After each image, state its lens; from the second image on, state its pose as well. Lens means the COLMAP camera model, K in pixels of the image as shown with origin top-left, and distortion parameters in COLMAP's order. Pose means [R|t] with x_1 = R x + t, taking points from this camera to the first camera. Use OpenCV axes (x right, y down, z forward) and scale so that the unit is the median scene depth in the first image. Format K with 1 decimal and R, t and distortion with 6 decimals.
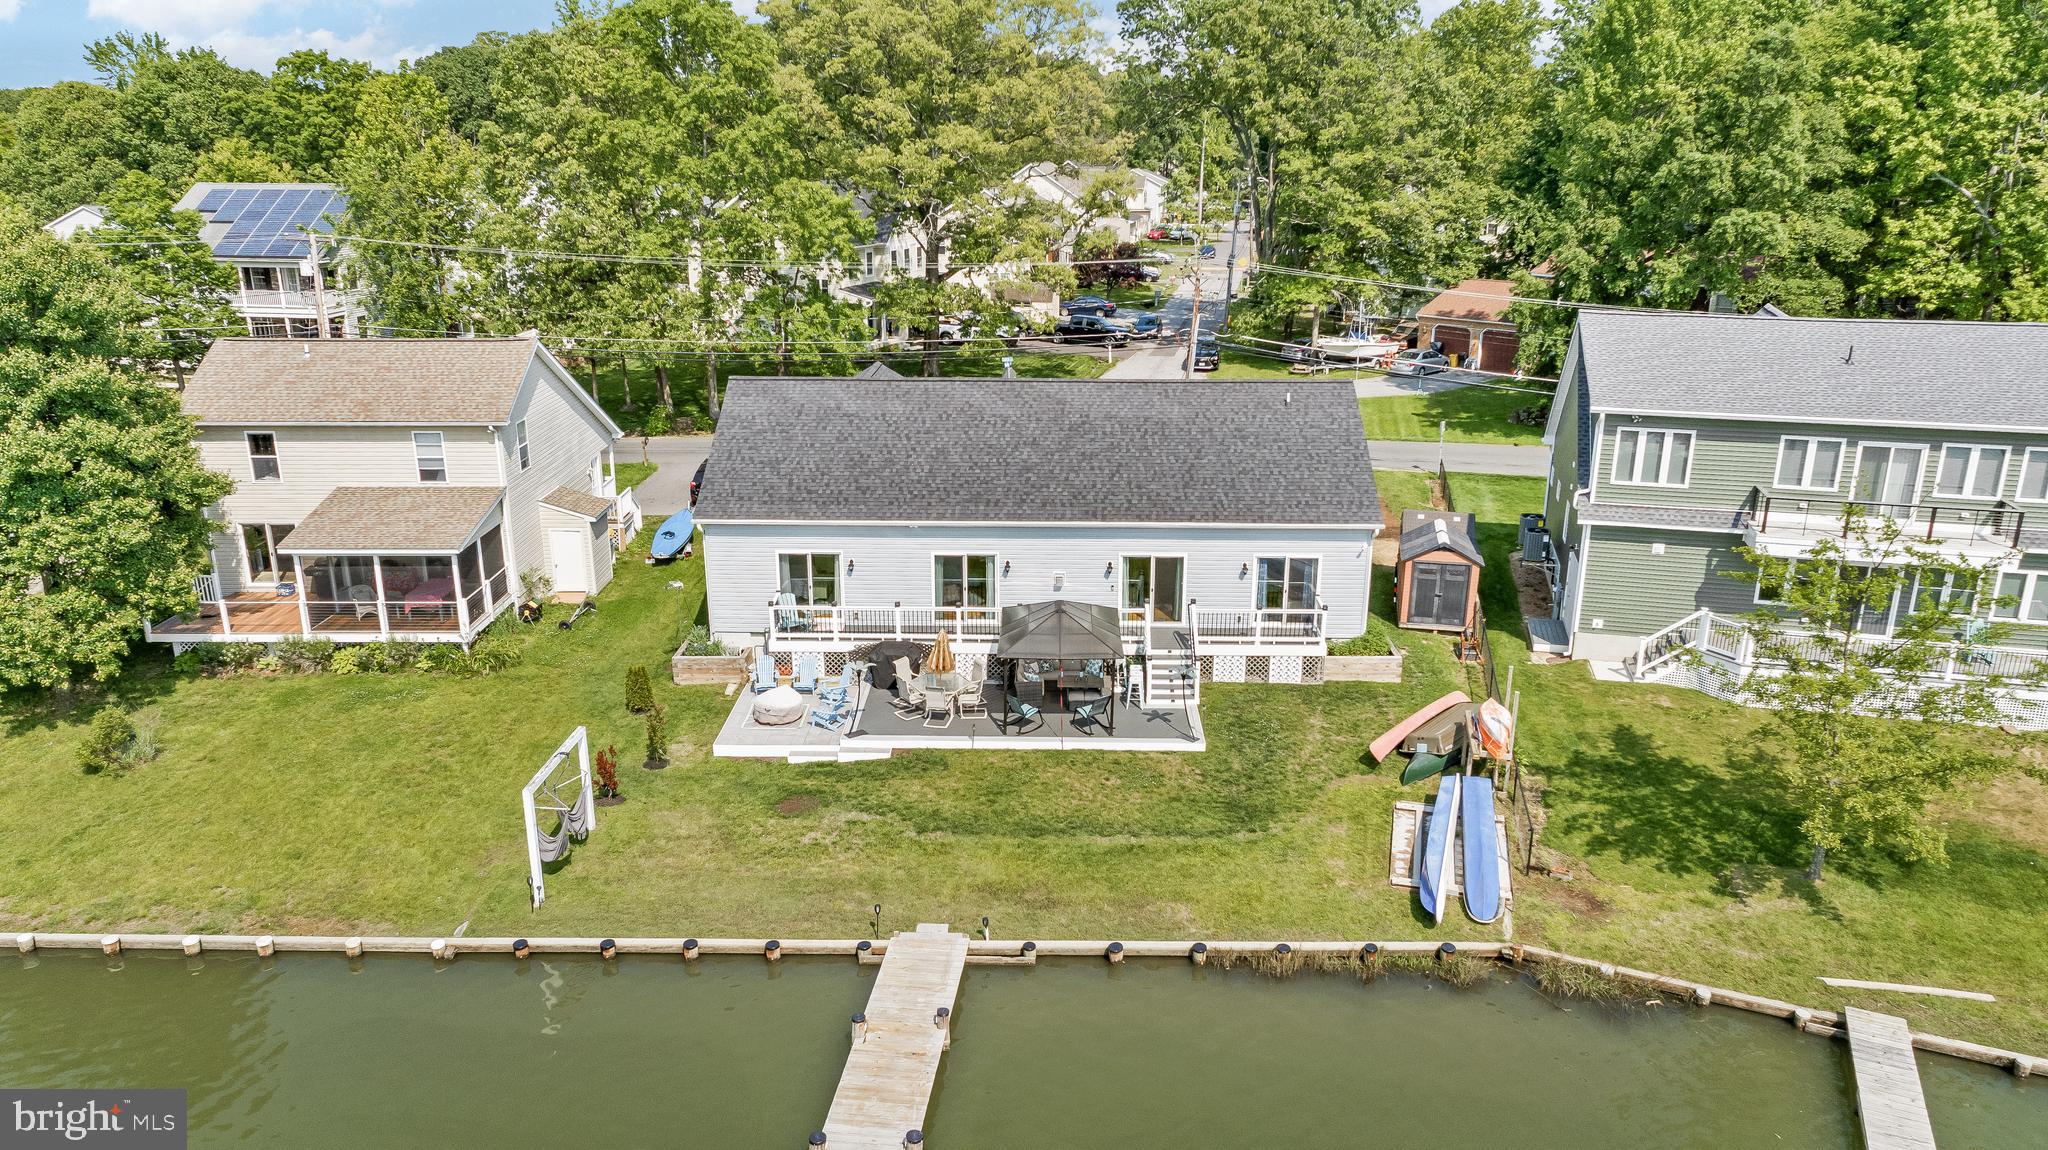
lens RADIAL K [[1396.2, 0, 1023.3], [0, 1396.2, 572.1], [0, 0, 1]] dist [-0.006616, 0.013800]
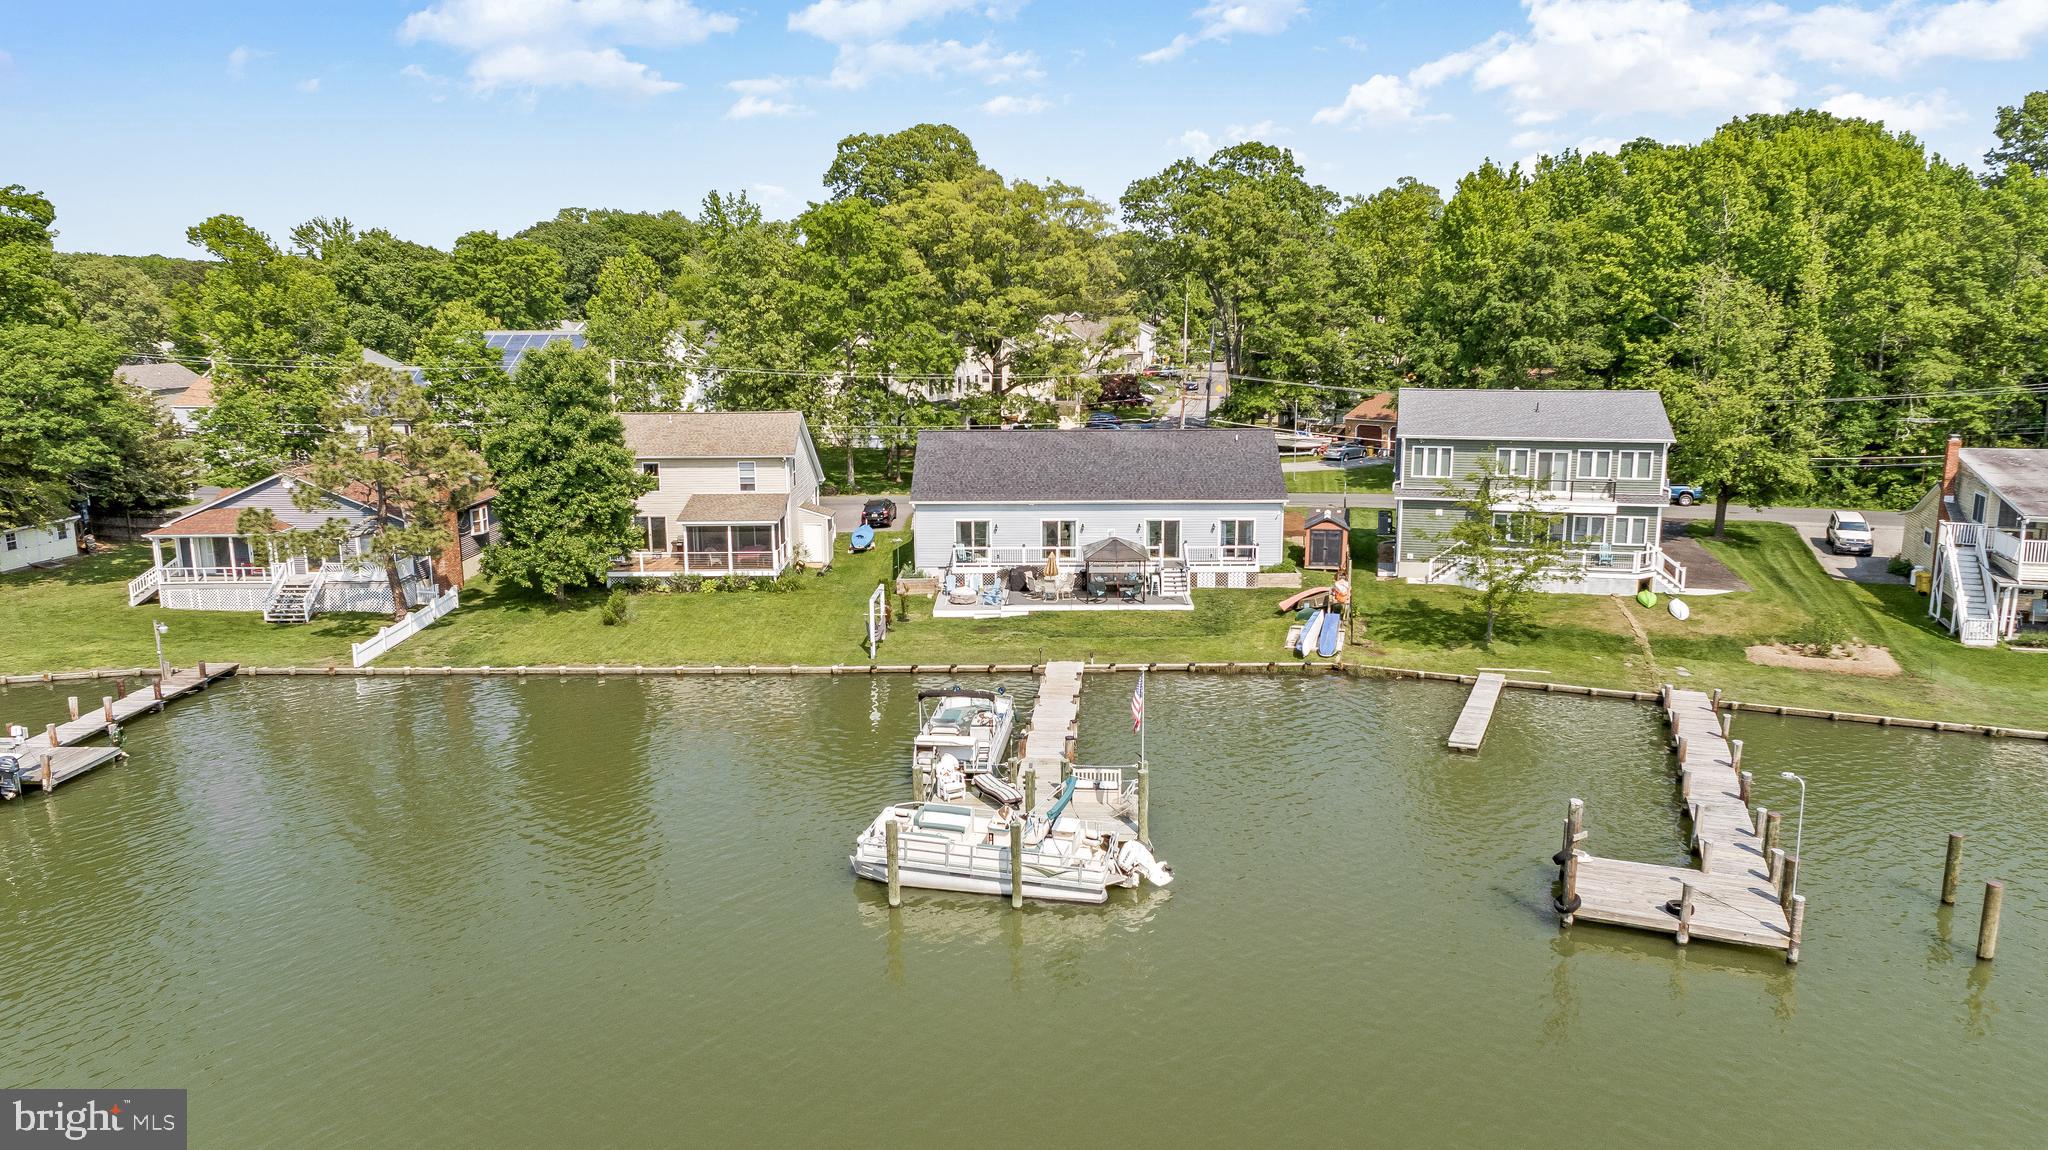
lens RADIAL K [[1396.2, 0, 1026.2], [0, 1396.2, 580.1], [0, 0, 1]] dist [-0.006616, 0.013800]
pose [[0.999921, -0.008701, 0.009052, -0.093154], [0.009554, 0.995047, -0.098947, 0.222655], [-0.008146, 0.099026, 0.995052, -0.726969]]
